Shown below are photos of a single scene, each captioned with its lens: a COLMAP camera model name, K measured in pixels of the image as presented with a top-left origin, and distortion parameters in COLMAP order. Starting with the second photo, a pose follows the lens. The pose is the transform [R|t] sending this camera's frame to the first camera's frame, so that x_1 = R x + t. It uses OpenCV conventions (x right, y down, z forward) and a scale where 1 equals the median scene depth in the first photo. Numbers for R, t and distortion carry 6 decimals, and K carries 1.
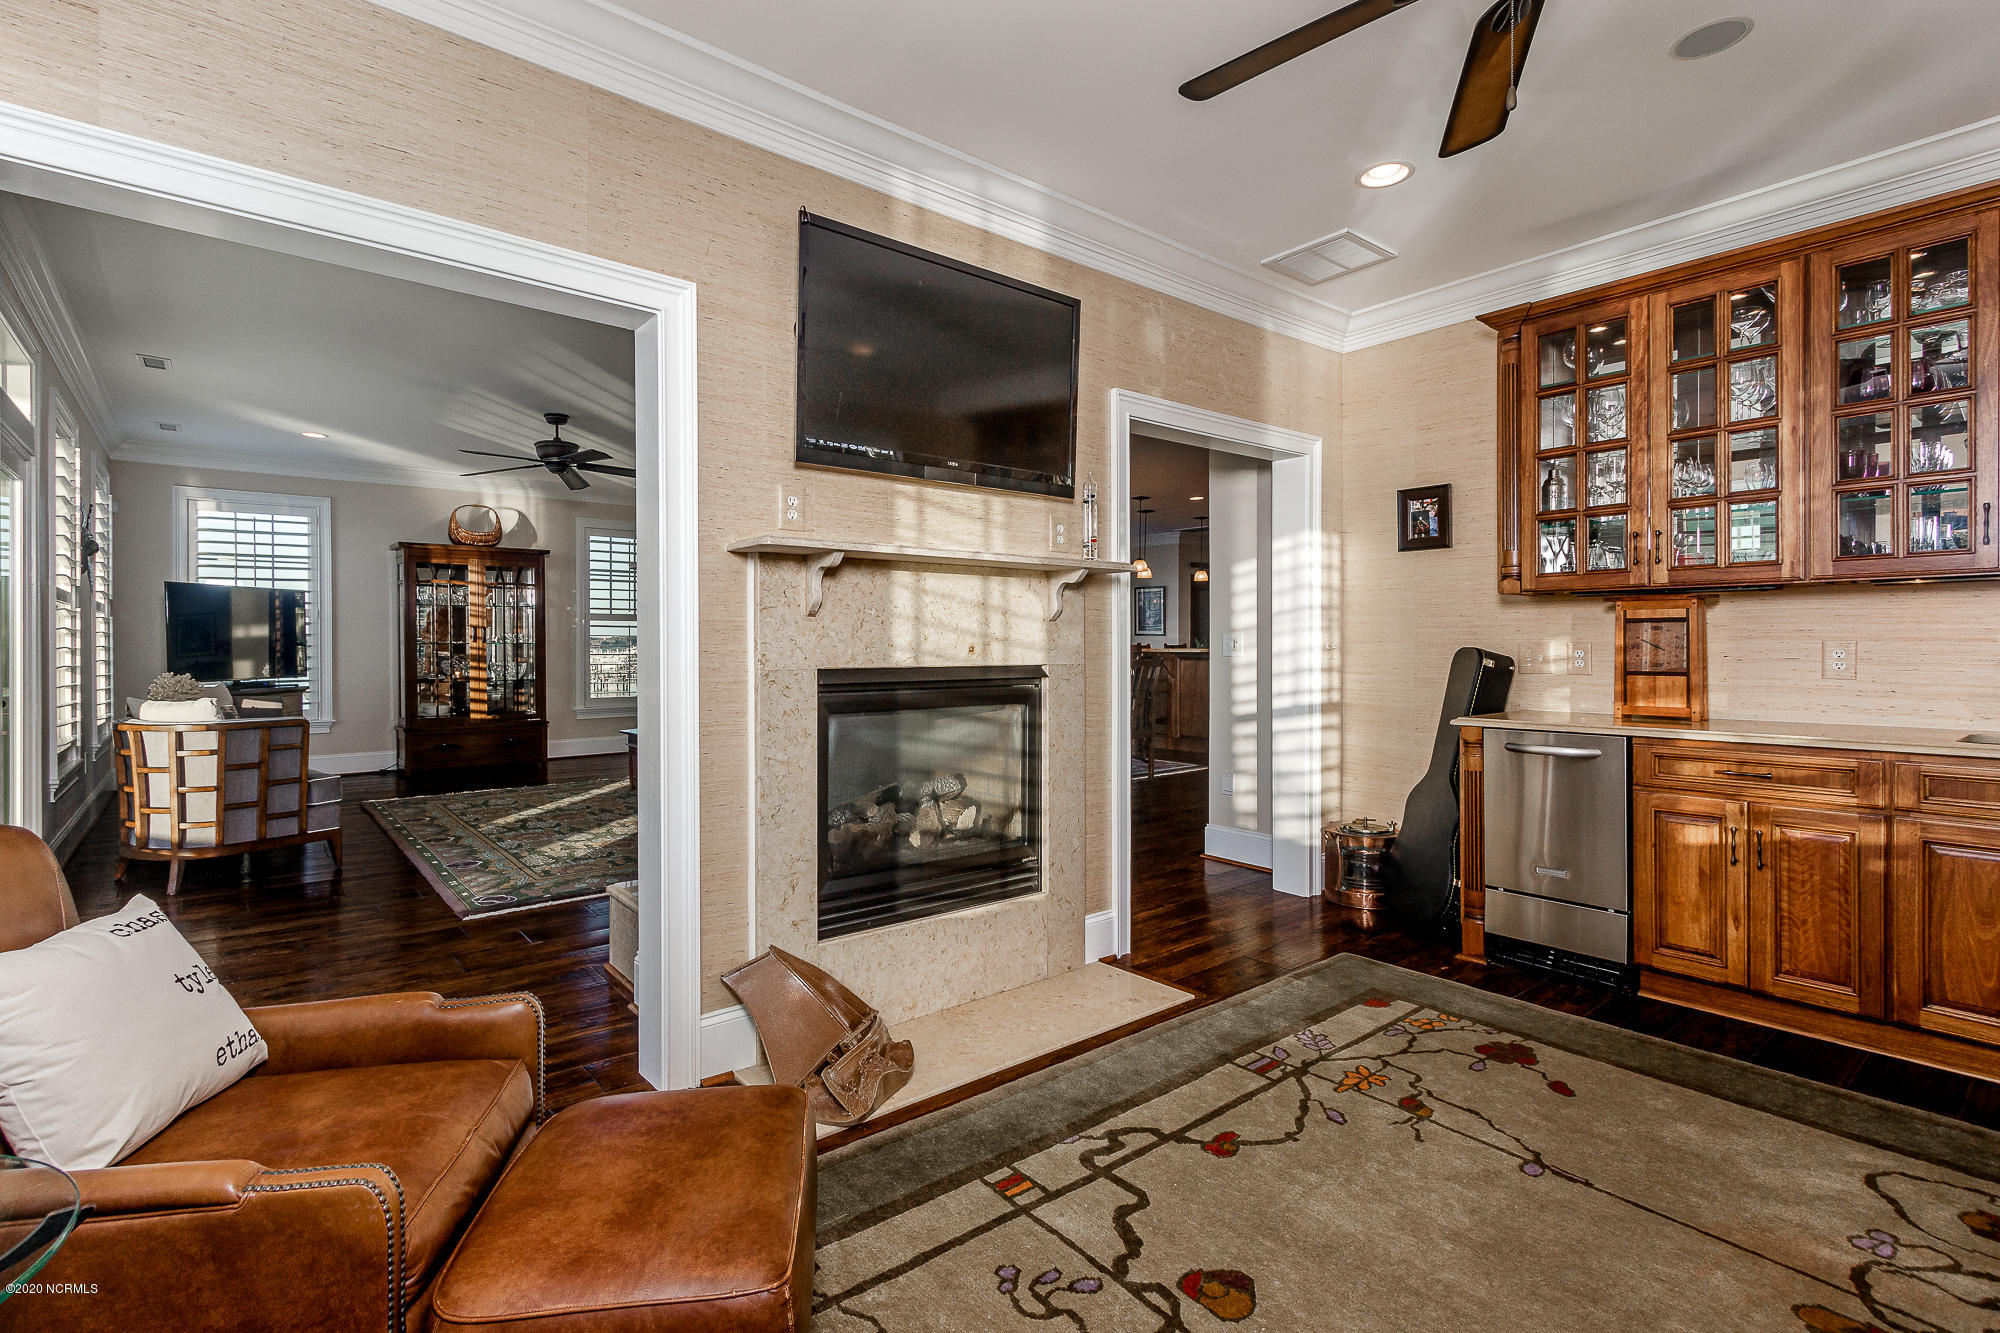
lens RADIAL K [[939.1, 0, 1004.5], [0, 939.1, 657.0], [0, 0, 1]] dist [-0.005519, -0.000654]
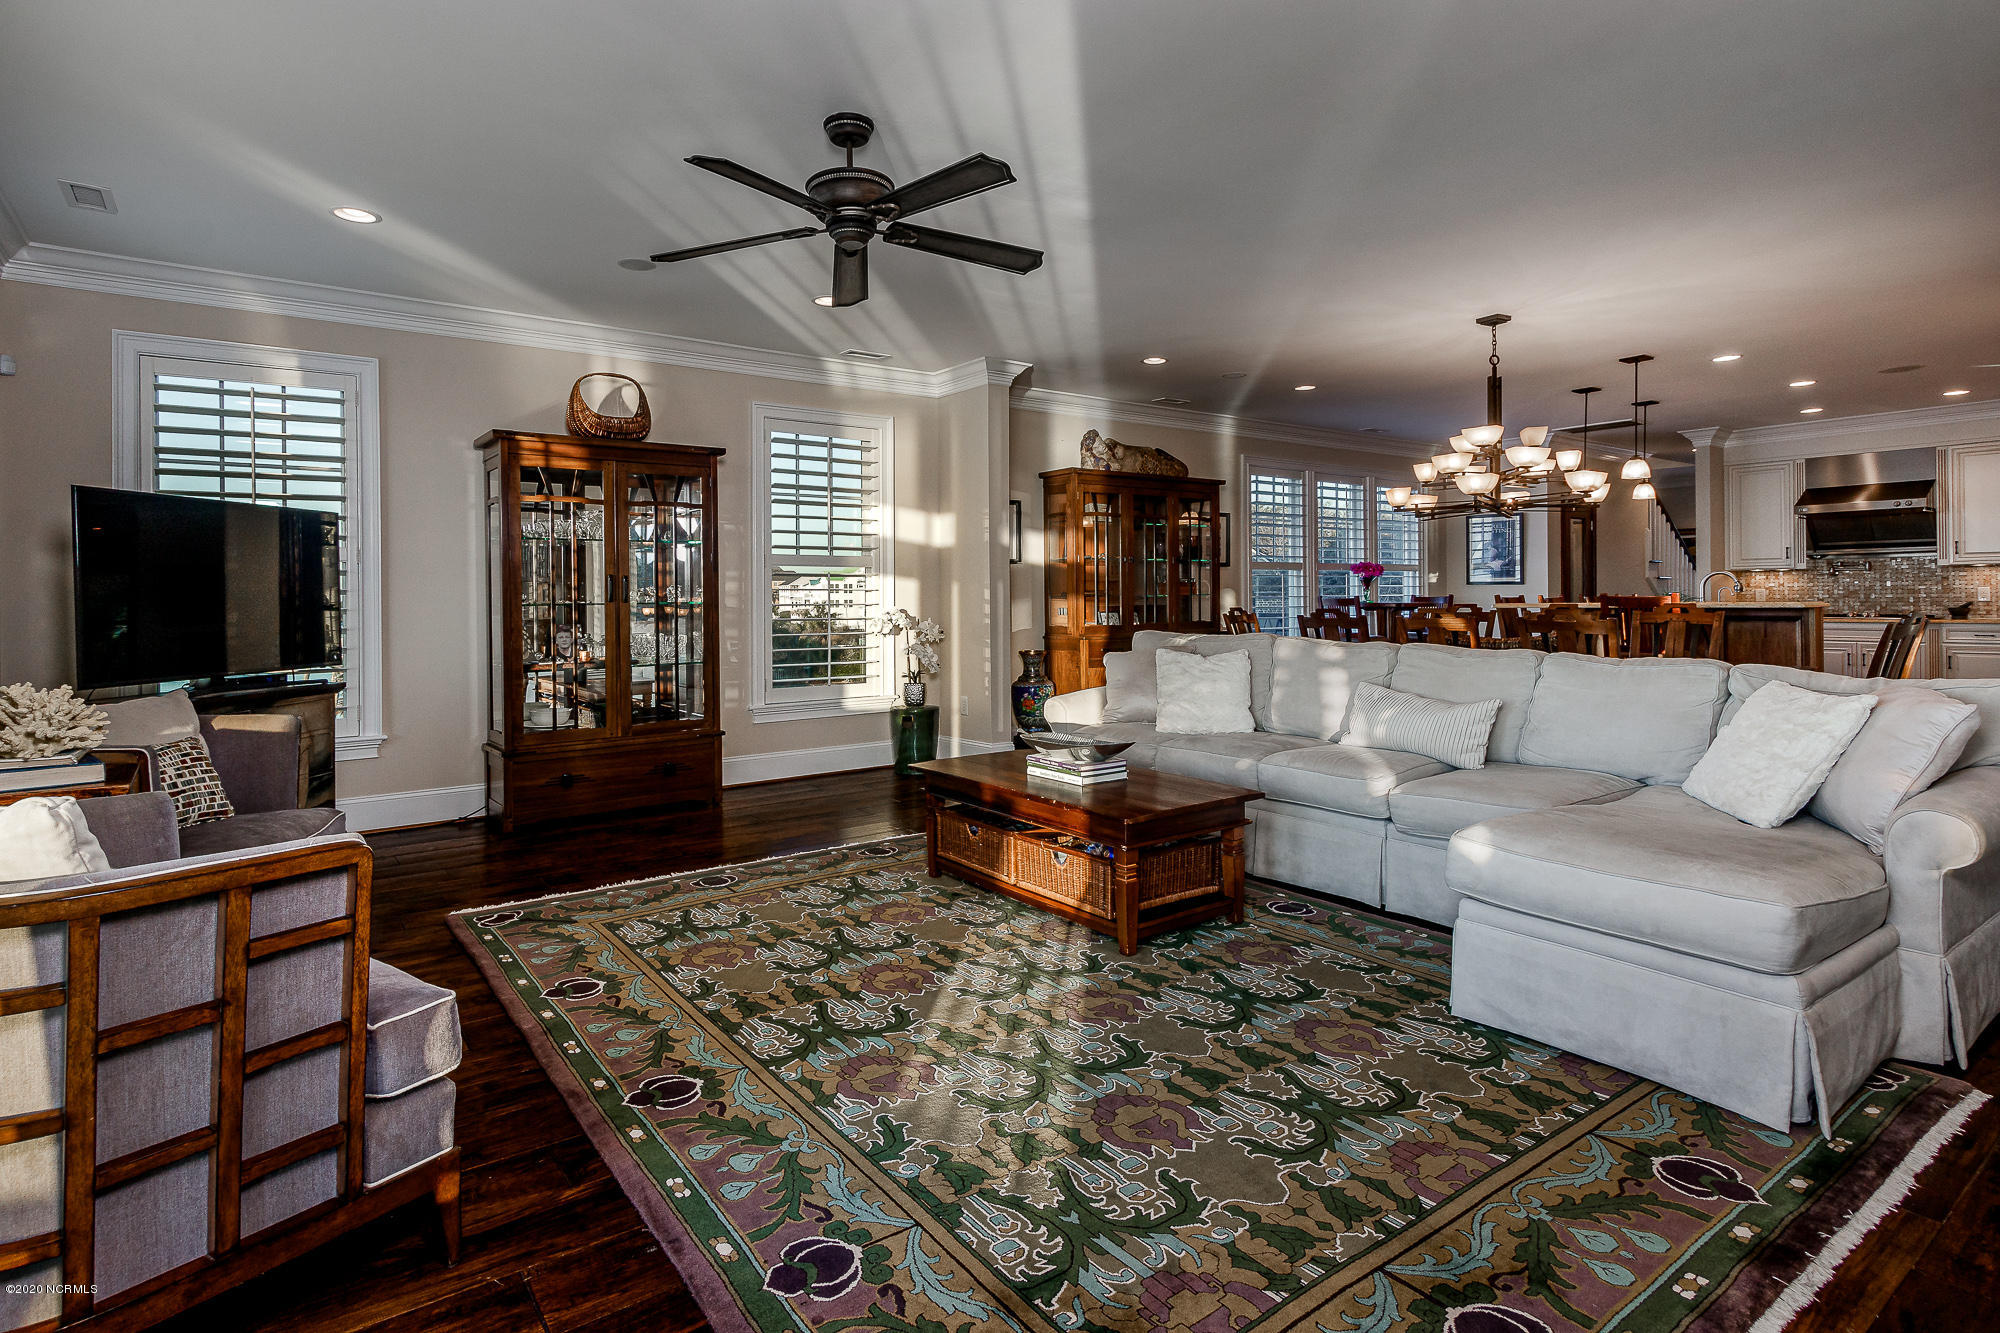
lens RADIAL K [[1038.1, 0, 1008.4], [0, 1038.1, 600.9], [0, 0, 1]] dist [0.003223, -0.000690]
pose [[0.998176, -0.005658, -0.060102, -0.289863], [0.004883, 0.999903, -0.013041, -0.006462], [0.060170, 0.012724, 0.998107, 0.378000]]
